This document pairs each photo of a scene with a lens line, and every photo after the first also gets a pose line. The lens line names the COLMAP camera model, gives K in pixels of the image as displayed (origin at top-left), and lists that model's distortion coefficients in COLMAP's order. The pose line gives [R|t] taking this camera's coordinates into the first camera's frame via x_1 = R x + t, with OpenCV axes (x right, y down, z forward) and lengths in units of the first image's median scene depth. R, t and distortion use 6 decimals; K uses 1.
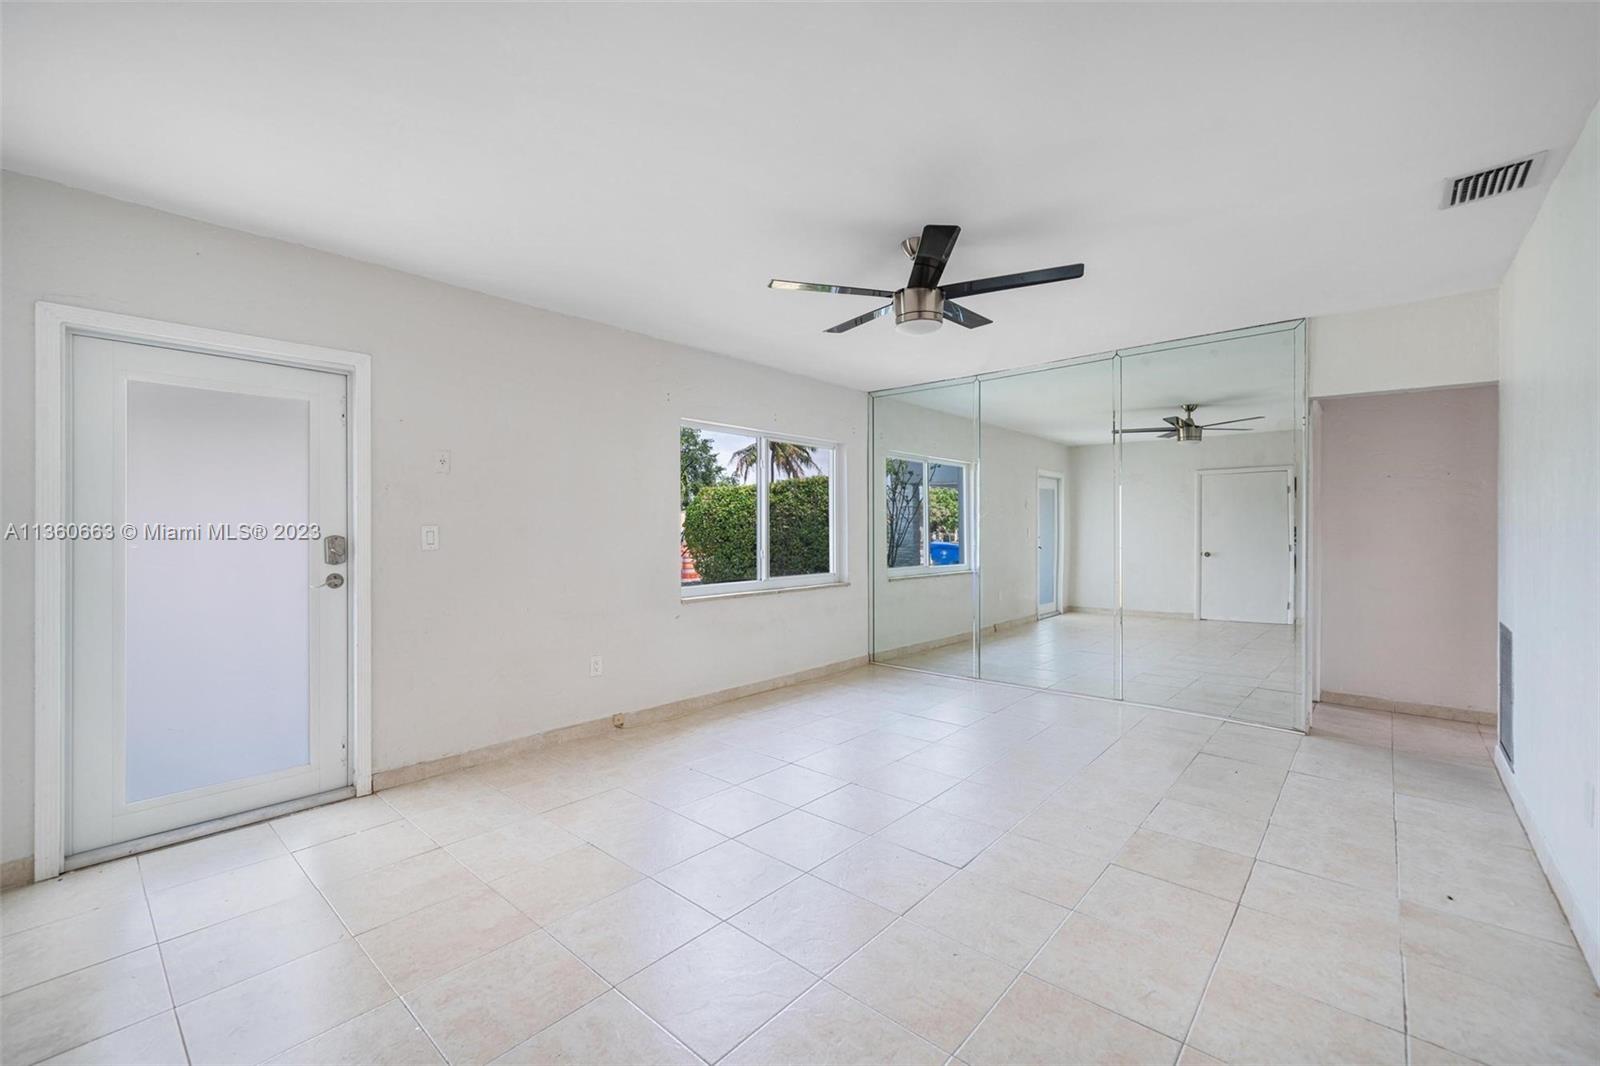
lens RADIAL K [[658.8, 0, 797.4], [0, 658.8, 528.4], [0, 0, 1]] dist [-0.002088, -0.000029]
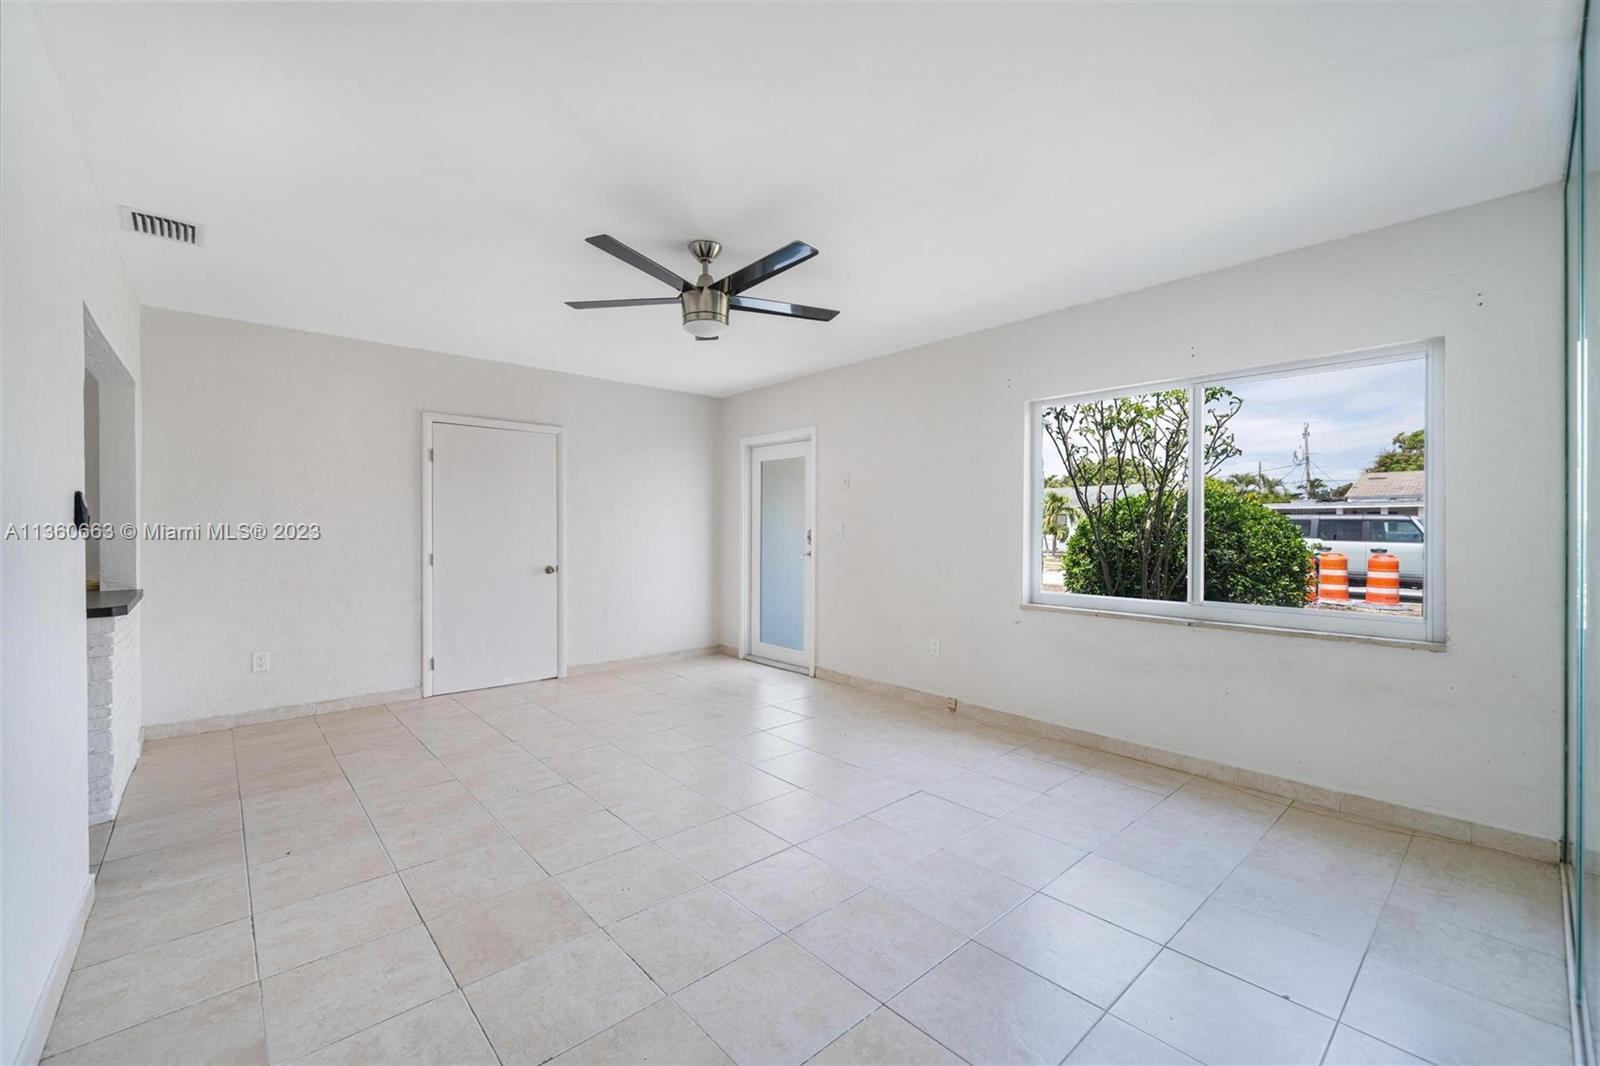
lens RADIAL K [[658.8, 0, 797.4], [0, 658.8, 528.4], [0, 0, 1]] dist [-0.002088, -0.000029]
pose [[-0.112198, 0.004660, -0.993675, 0.847043], [-0.000118, 0.999989, 0.004703, 0.000382], [0.993686, 0.000645, -0.112197, 0.897562]]
